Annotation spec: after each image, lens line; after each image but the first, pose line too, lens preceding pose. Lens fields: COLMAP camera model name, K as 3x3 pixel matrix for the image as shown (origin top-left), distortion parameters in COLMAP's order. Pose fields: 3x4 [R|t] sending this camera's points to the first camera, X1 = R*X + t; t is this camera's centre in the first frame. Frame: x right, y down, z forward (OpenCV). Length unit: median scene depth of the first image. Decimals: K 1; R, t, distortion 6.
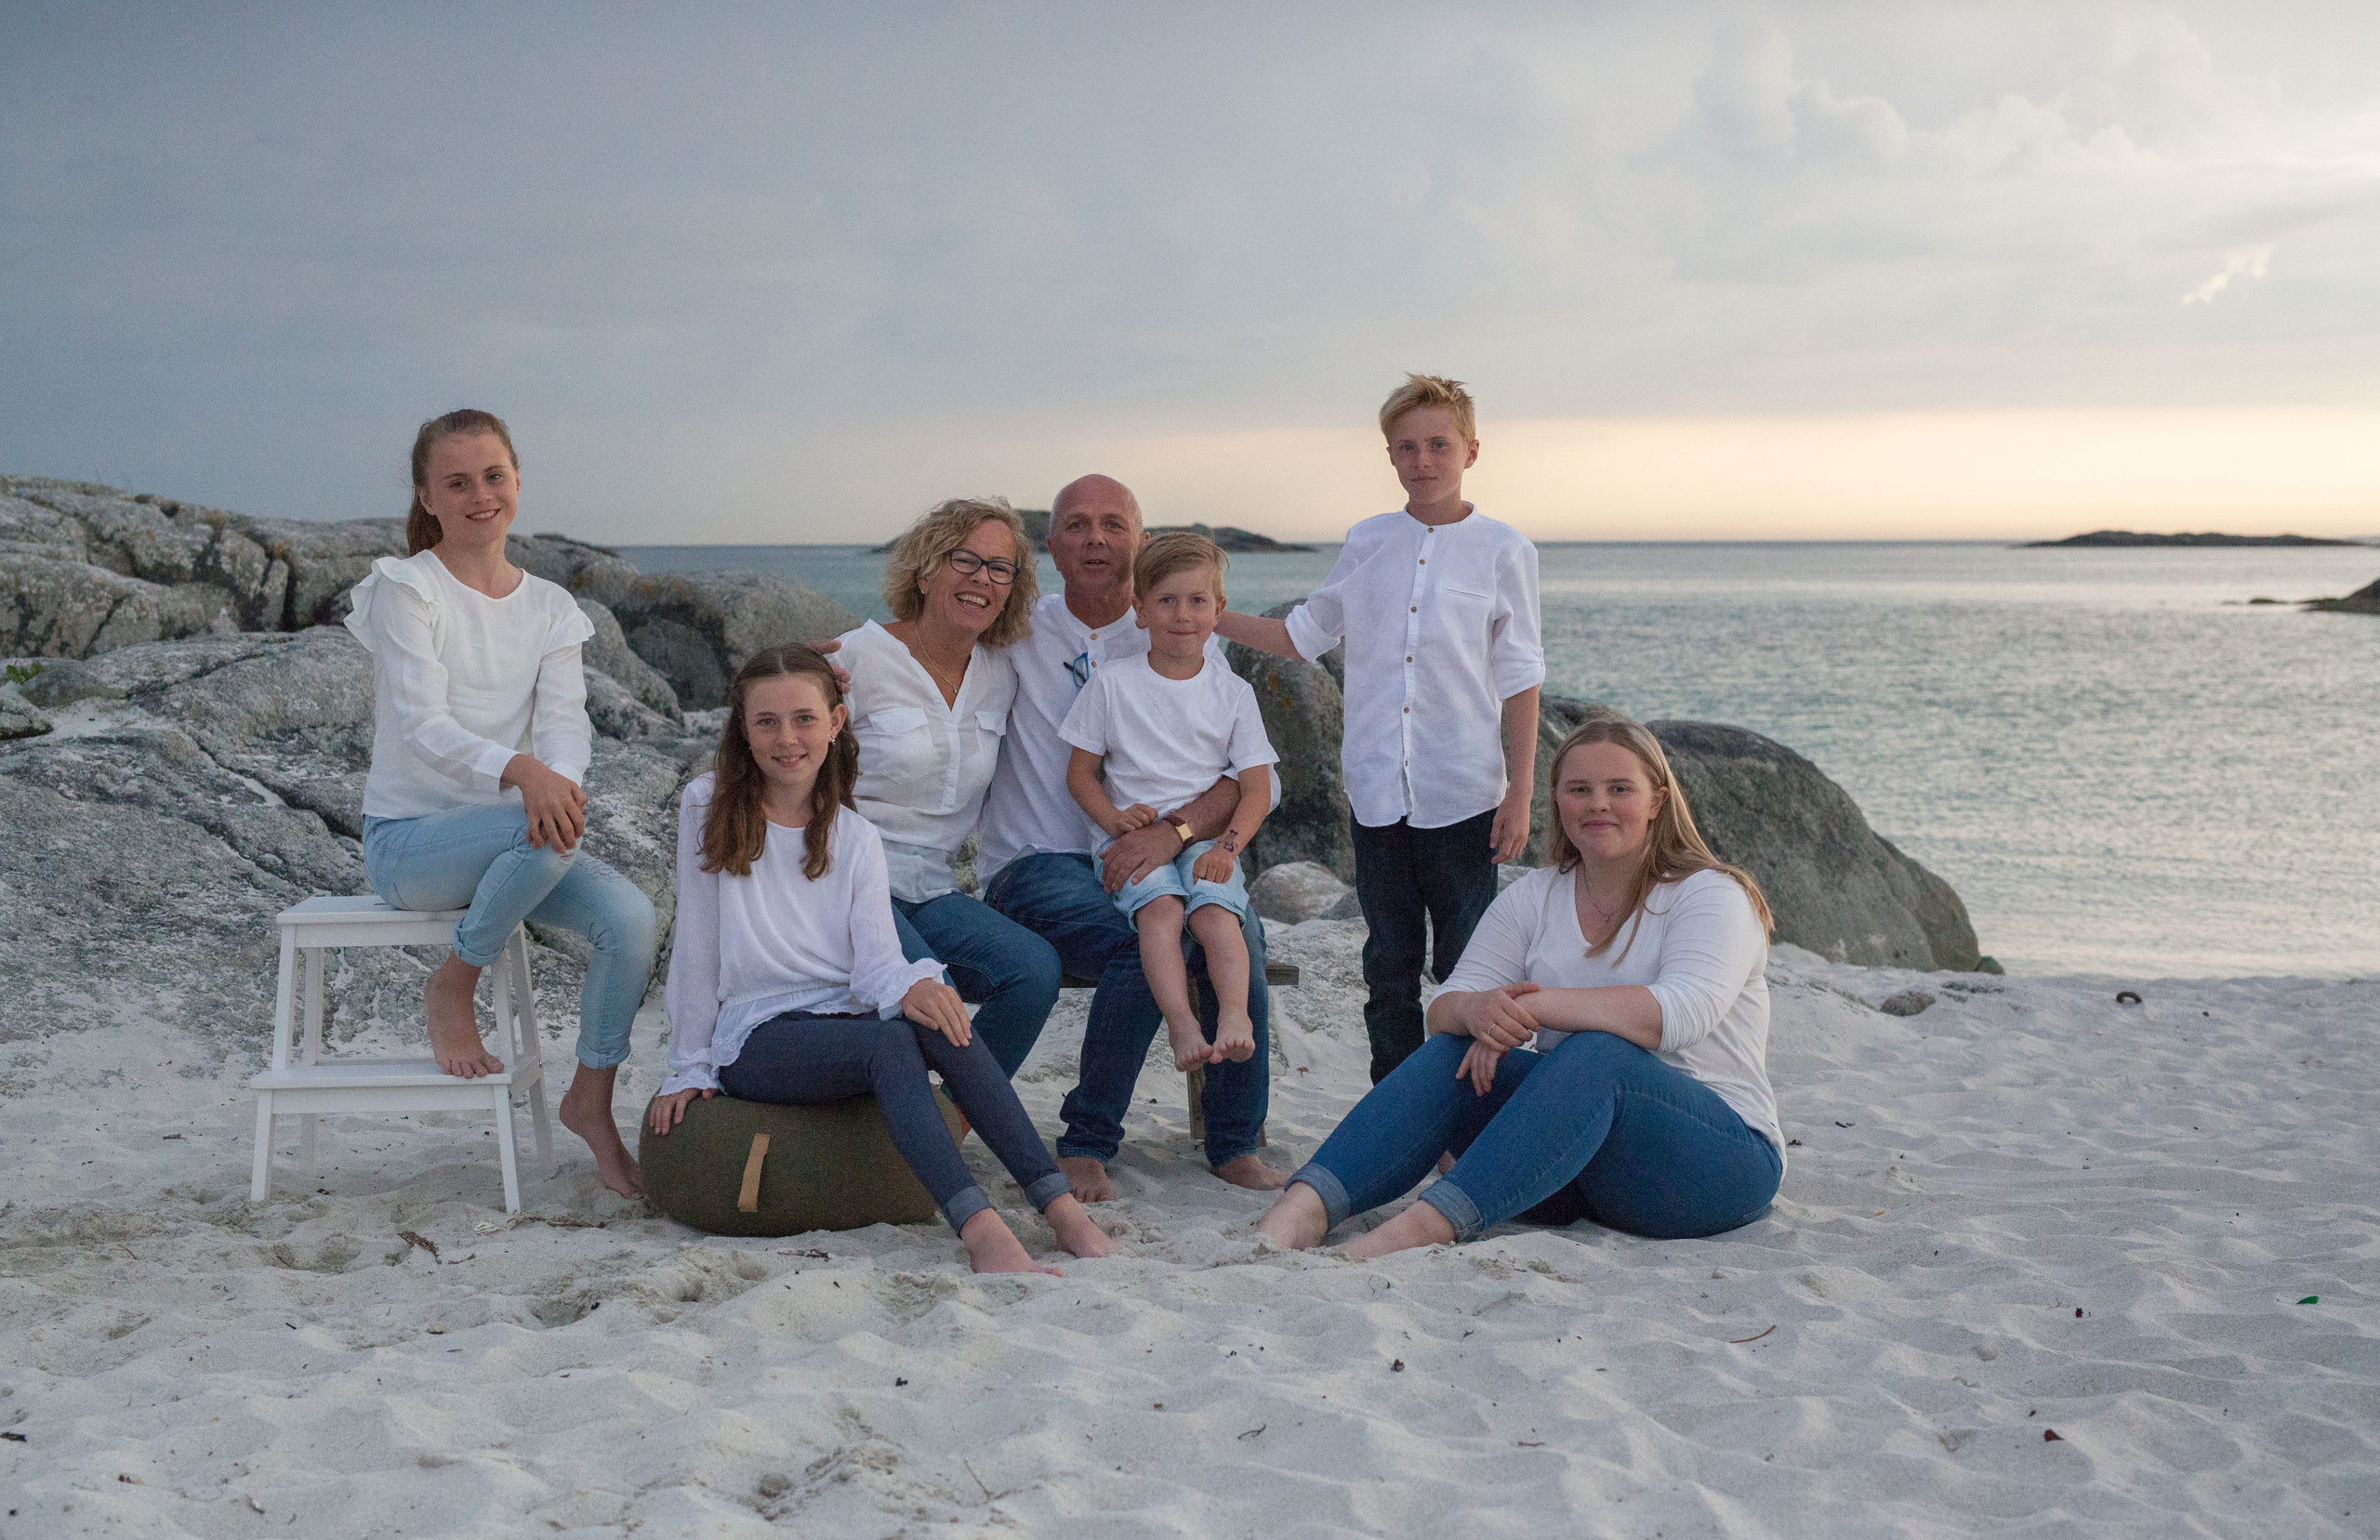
lens RADIAL K [[3420.7, 0, 1174.1], [0, 3420.7, 735.8], [0, 0, 1]] dist [-0.003290, 0.097373]
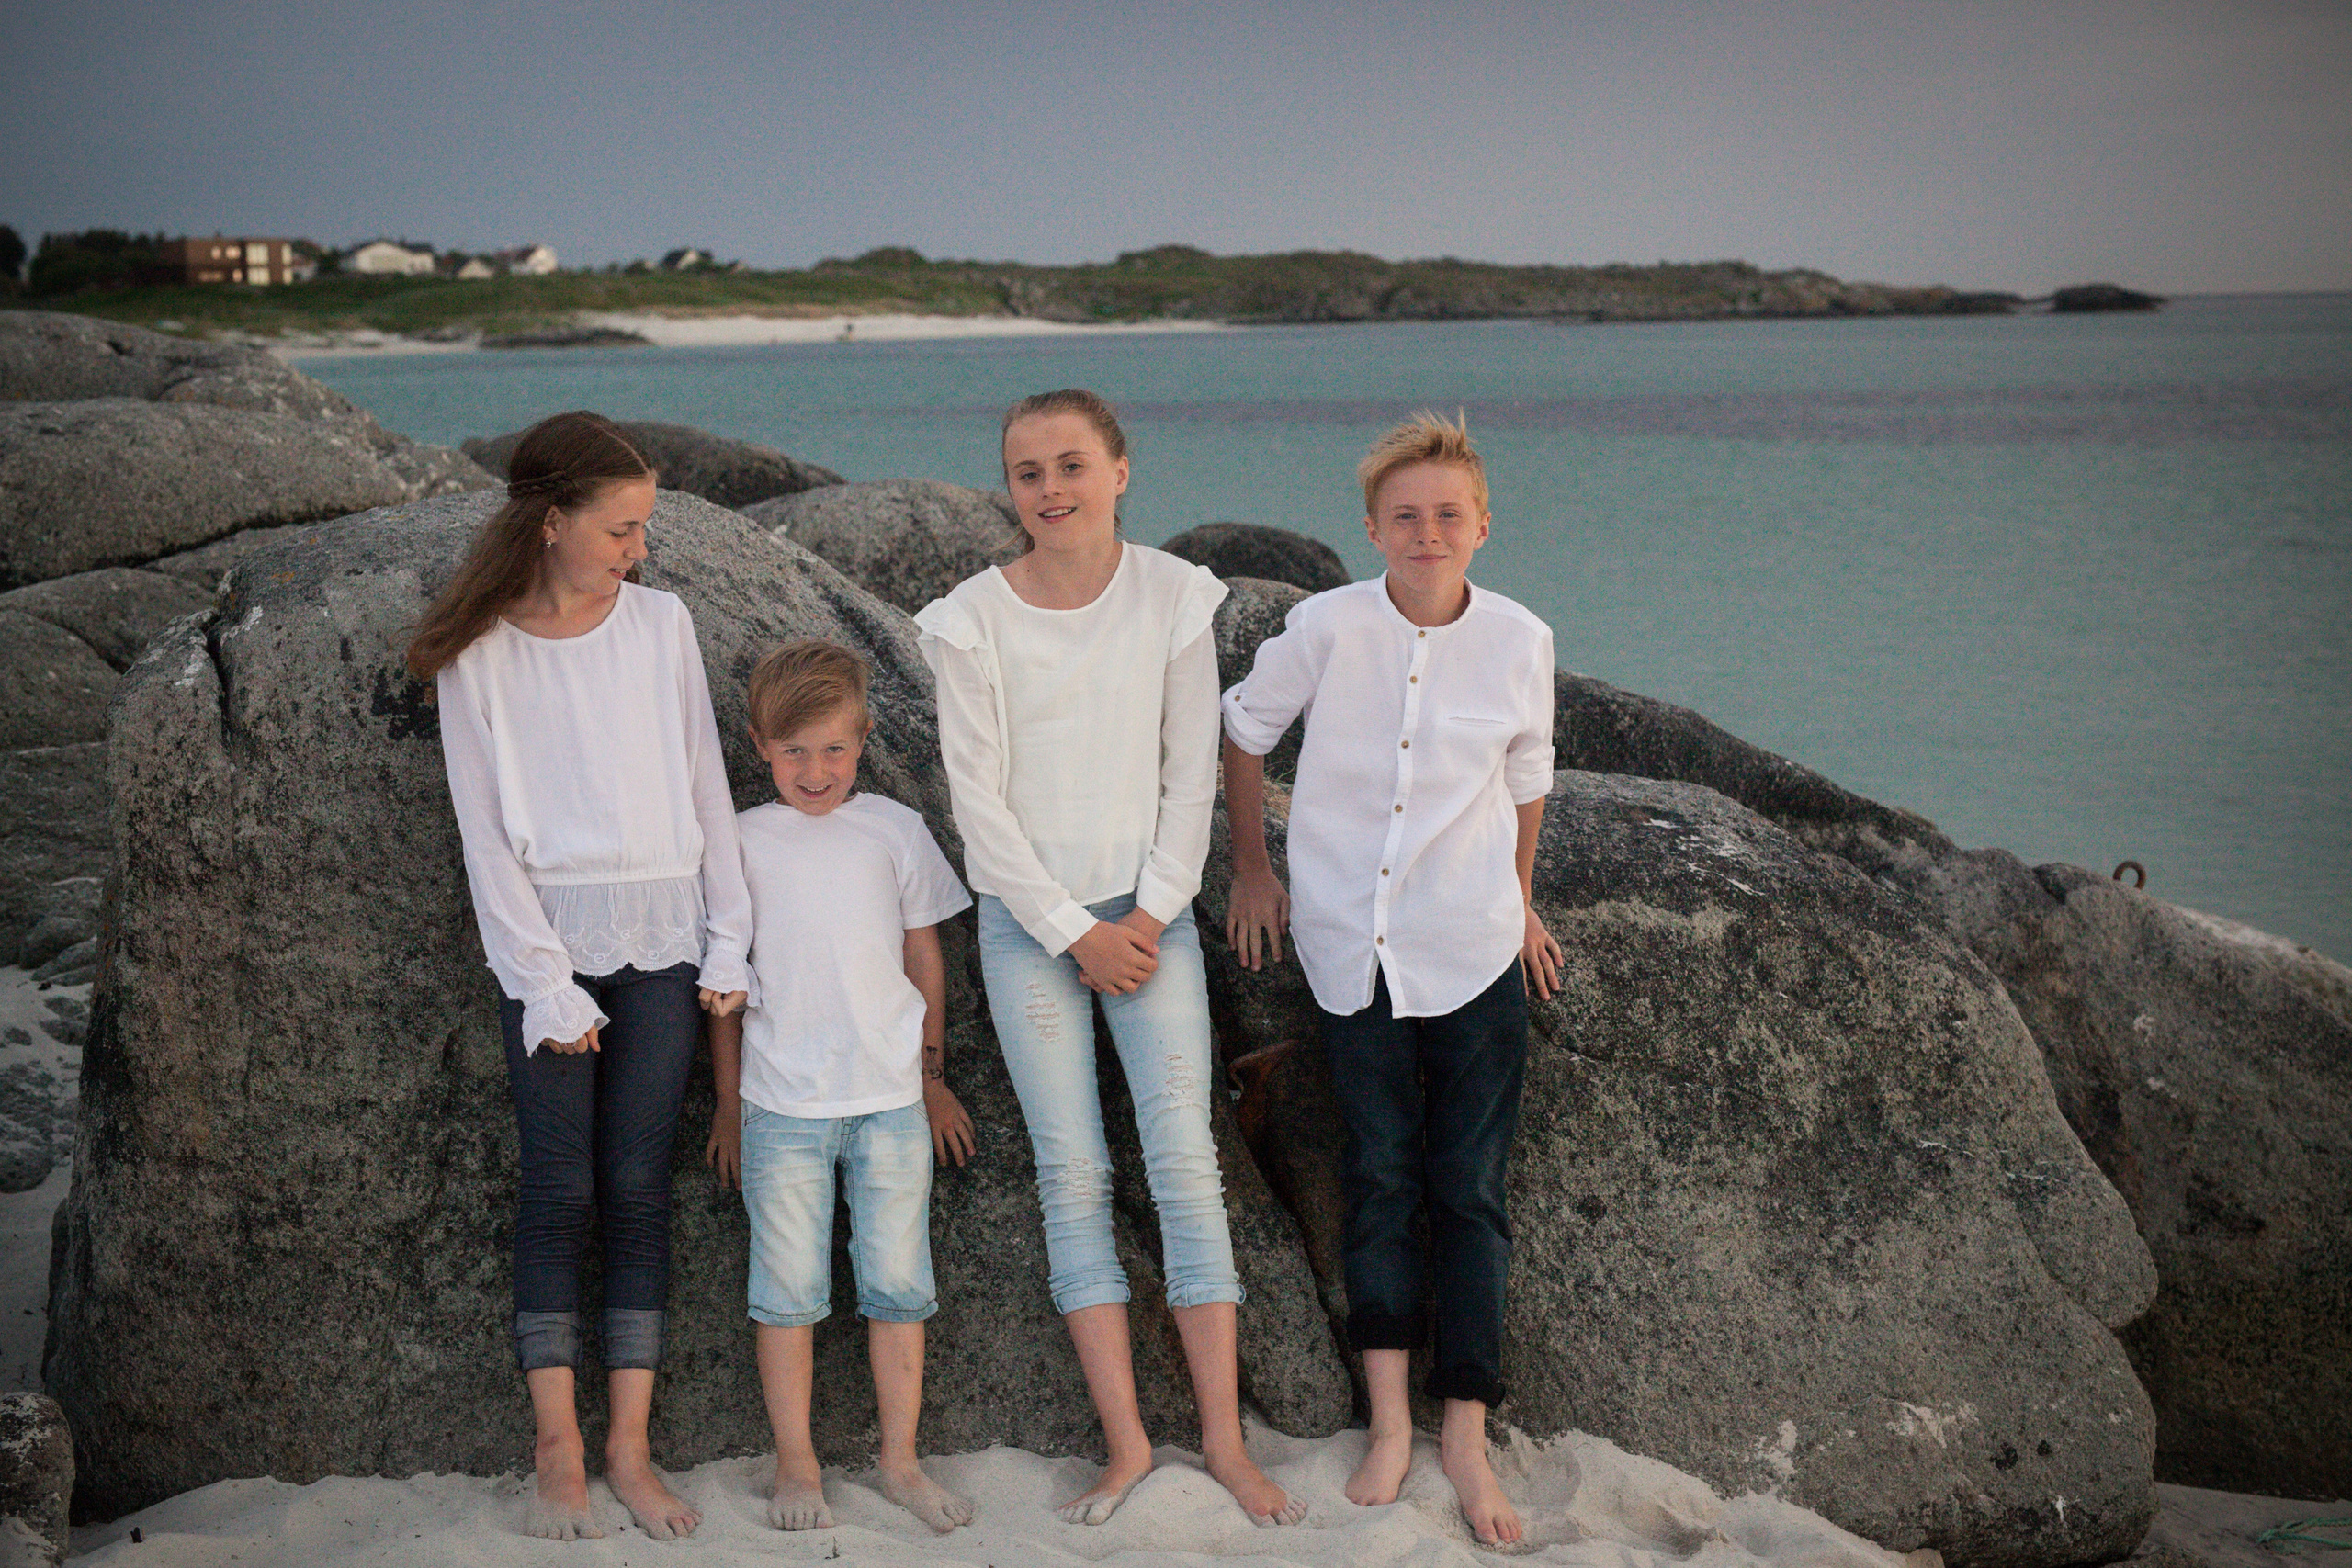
lens RADIAL K [[3237.2, 0, 1229.5], [0, 3237.2, 781.1], [0, 0, 1]] dist [-0.016015, -0.041380]
pose [[0.893684, 0.050273, -0.445871, 0.455760], [-0.008424, 0.995408, 0.095351, -0.065299], [0.448617, -0.081458, 0.890004, 1.038865]]
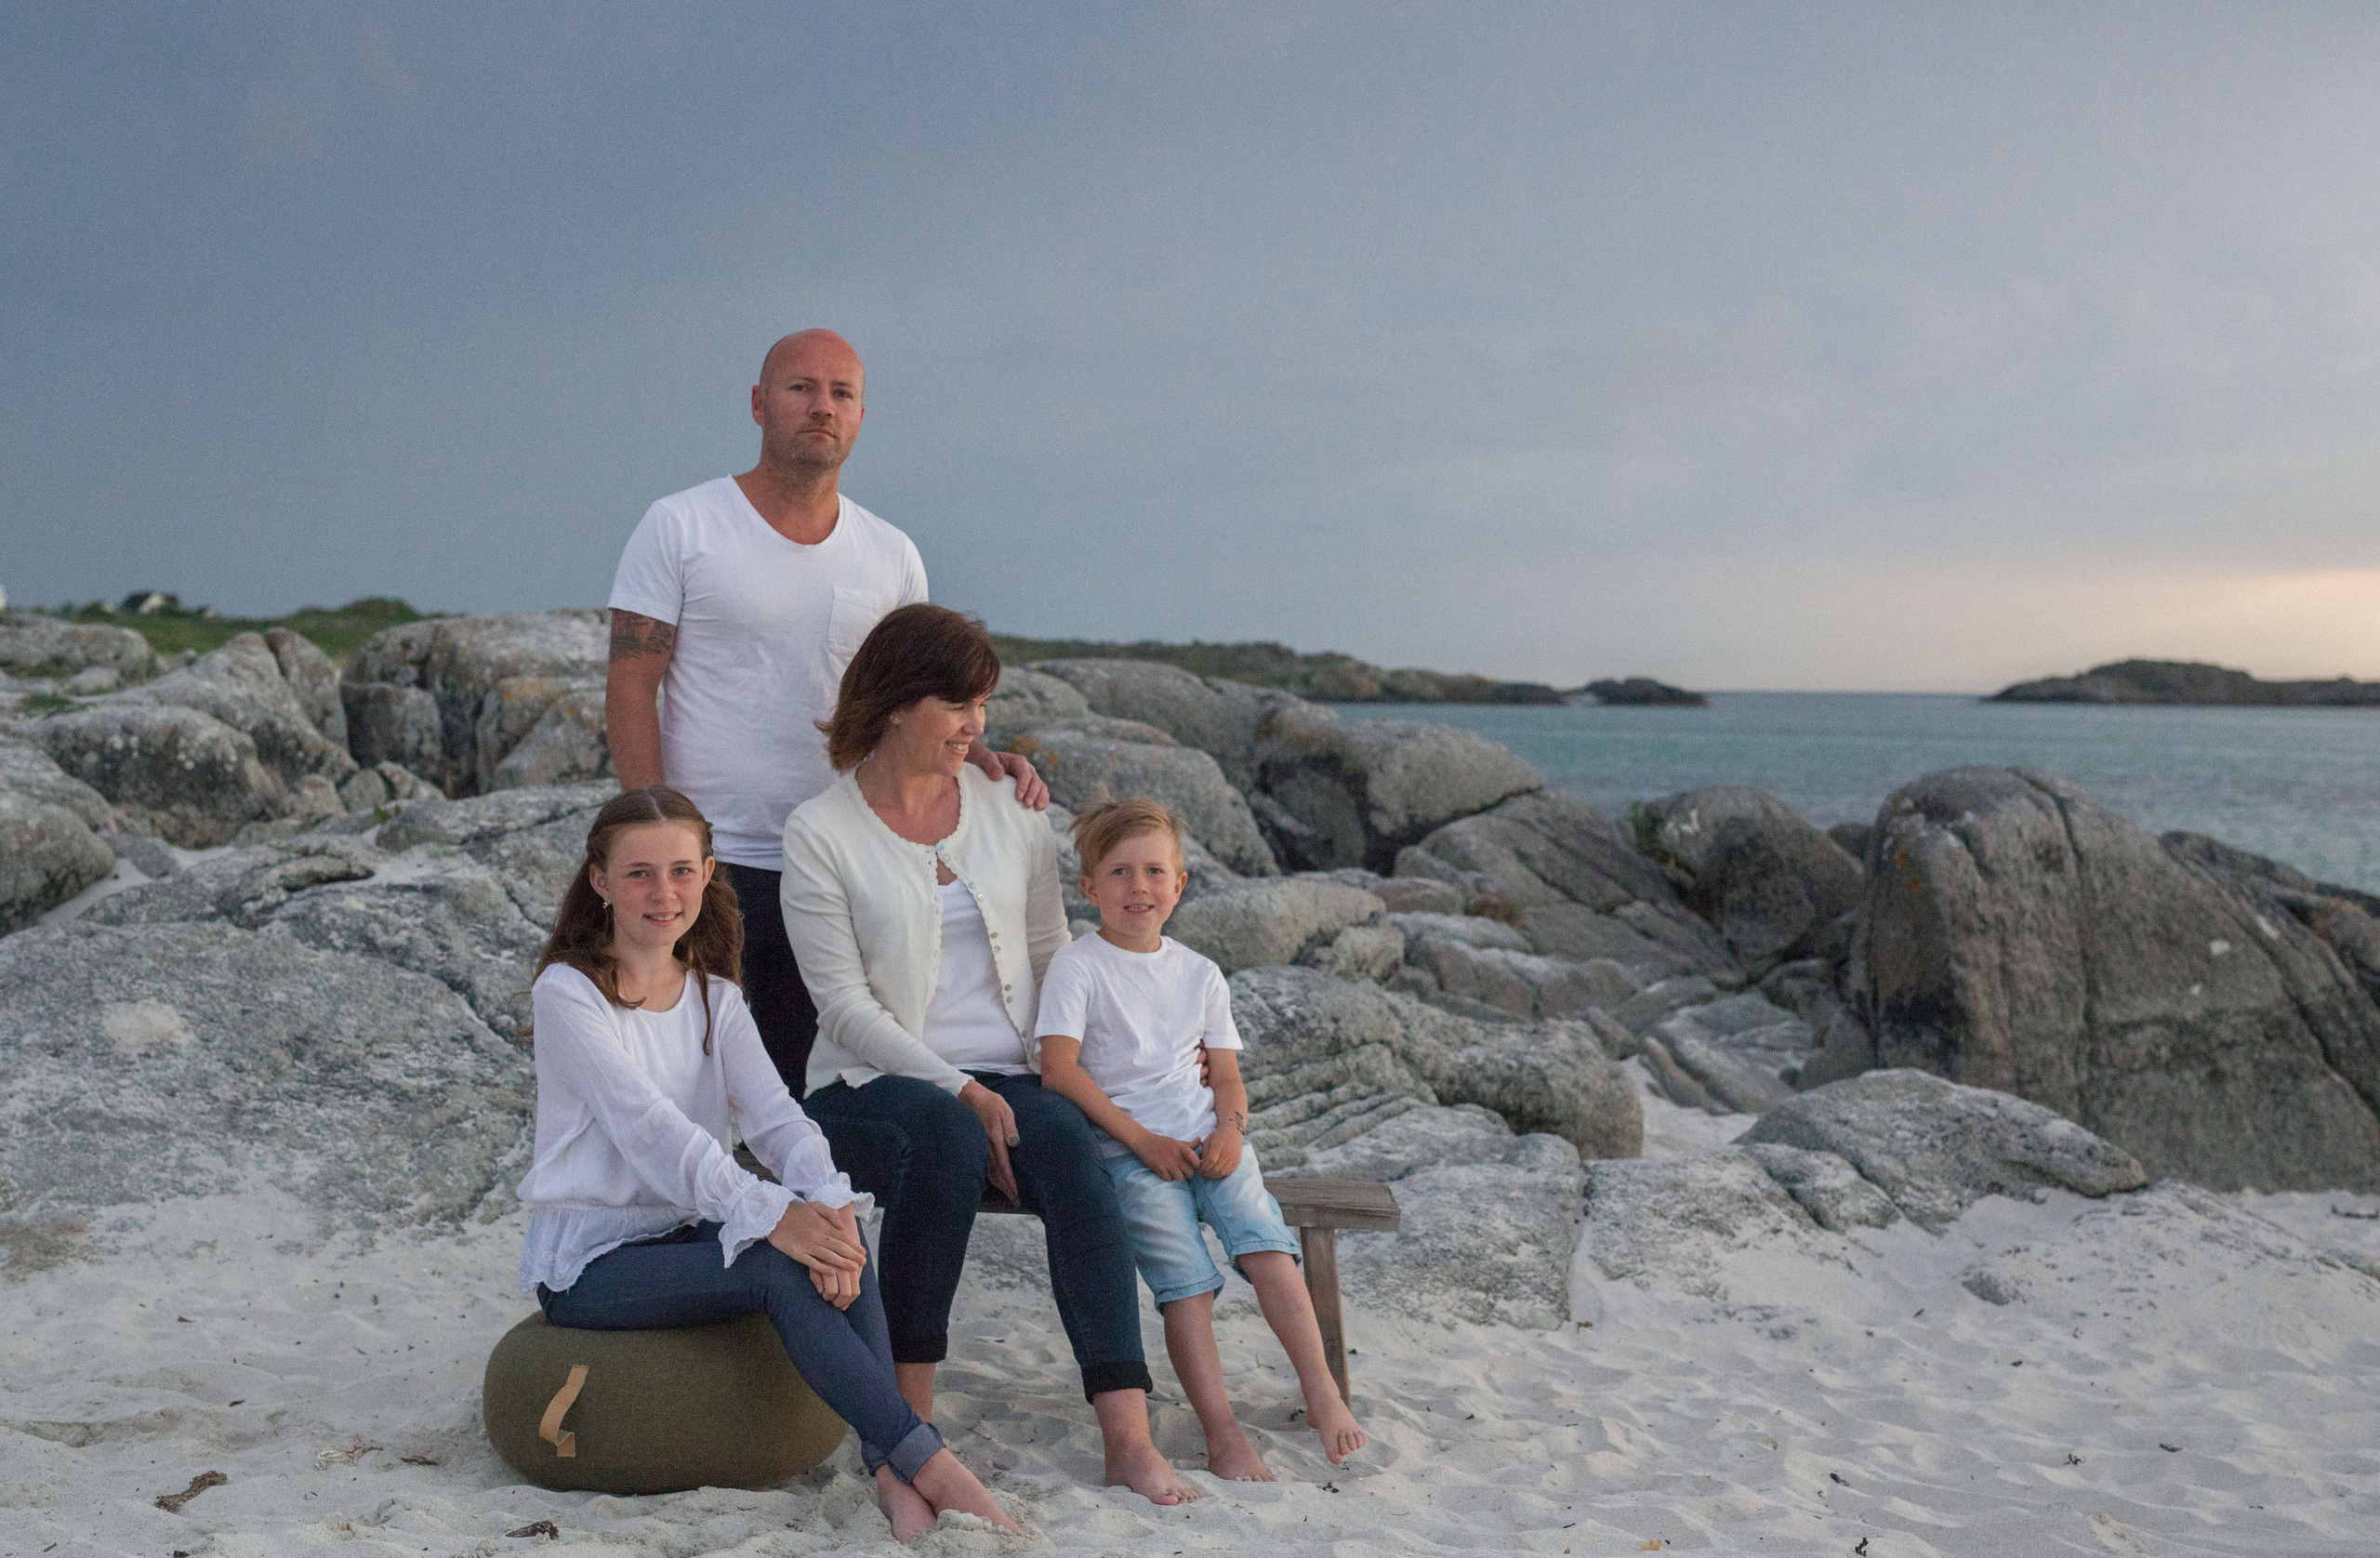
lens RADIAL K [[3529.2, 0, 1160.1], [0, 3529.2, 754.8], [0, 0, 1]] dist [0.003538, 0.040143]
pose [[0.947970, 0.021006, -0.317665, 0.194774], [-0.032784, 0.998957, -0.031775, -0.011089], [0.316666, 0.040536, 0.947671, 0.121651]]
